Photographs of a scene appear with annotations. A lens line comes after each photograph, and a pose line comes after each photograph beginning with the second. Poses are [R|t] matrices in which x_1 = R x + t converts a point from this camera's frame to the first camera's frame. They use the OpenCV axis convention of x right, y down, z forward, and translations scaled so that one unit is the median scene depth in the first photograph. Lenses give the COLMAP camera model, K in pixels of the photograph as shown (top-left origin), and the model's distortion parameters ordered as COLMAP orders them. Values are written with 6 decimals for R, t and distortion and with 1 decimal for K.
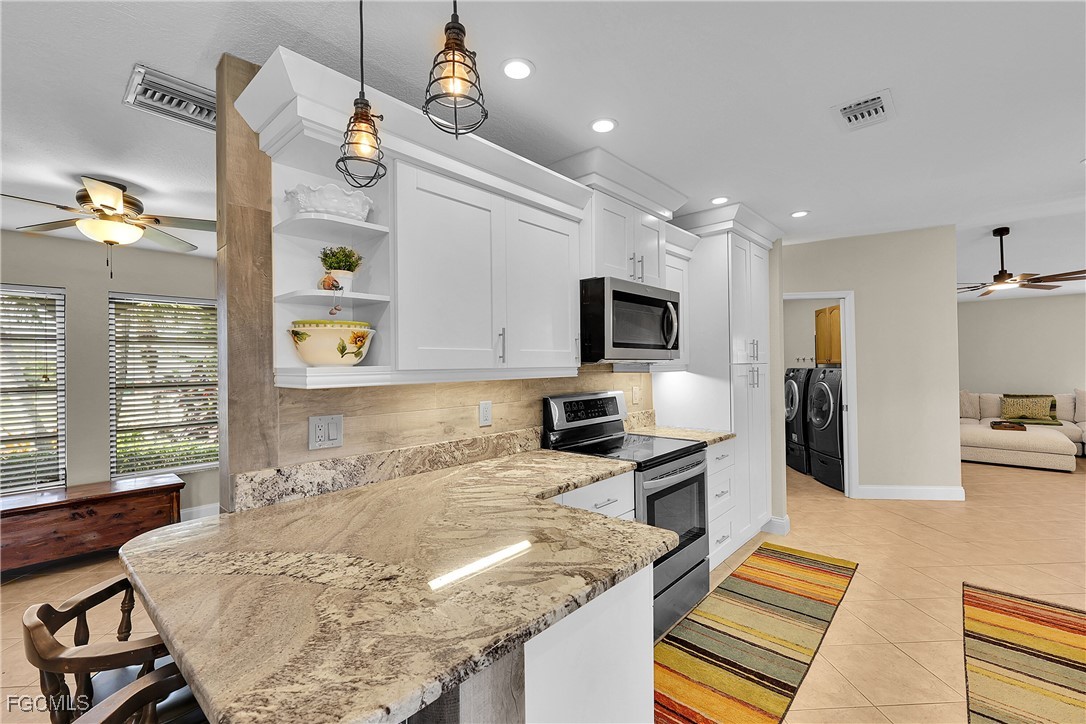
lens RADIAL K [[470.8, 0, 547.0], [0, 470.8, 358.7], [0, 0, 1]] dist [0.002751, 0.000616]
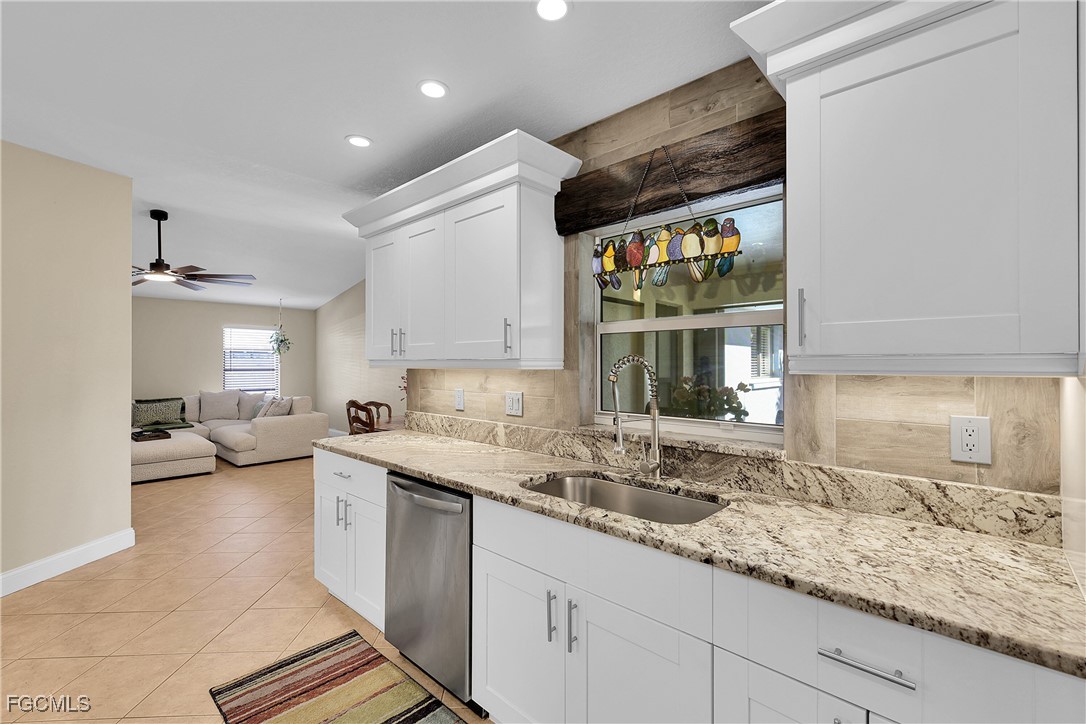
lens RADIAL K [[470.8, 0, 543.5], [0, 470.8, 359.0], [0, 0, 1]] dist [0.002751, 0.000616]
pose [[0.027245, 0.018029, 0.999466, 0.111922], [-0.009460, 0.999797, -0.017777, 0.007184], [-0.999584, -0.008971, 0.027410, 0.262665]]
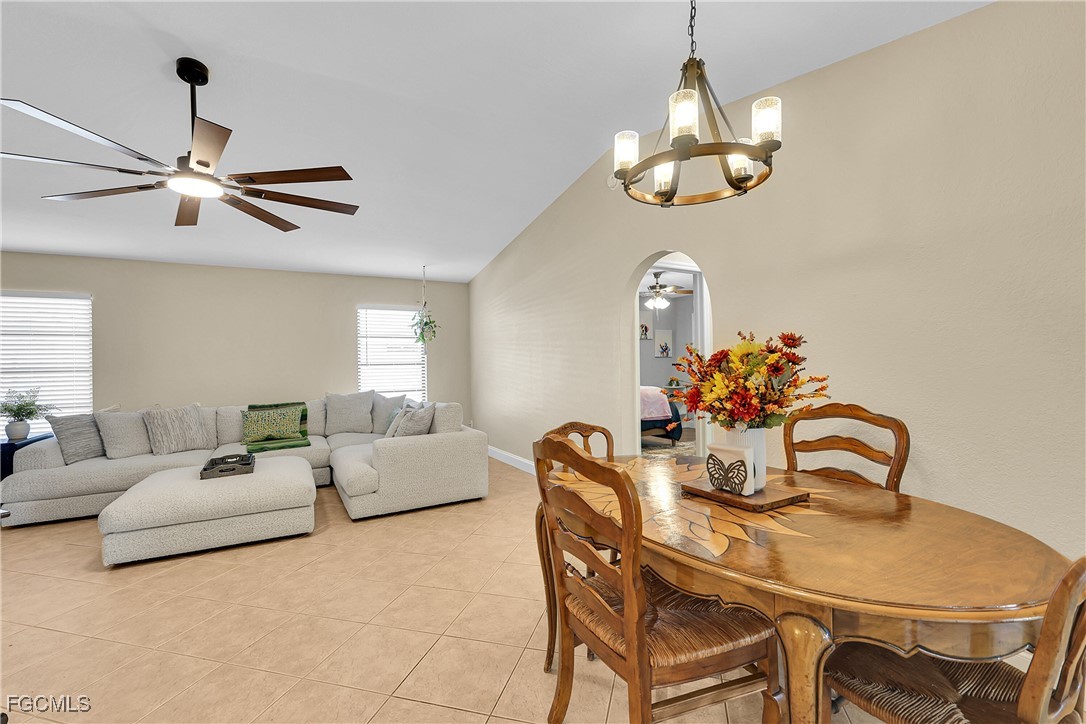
lens RADIAL K [[470.8, 0, 545.3], [0, 470.8, 363.7], [0, 0, 1]] dist [0.002751, 0.000616]
pose [[0.326862, 0.000808, 0.945072, 0.636648], [0.005290, 0.999982, -0.002684, 0.026689], [-0.945057, 0.005877, 0.326852, 0.516214]]
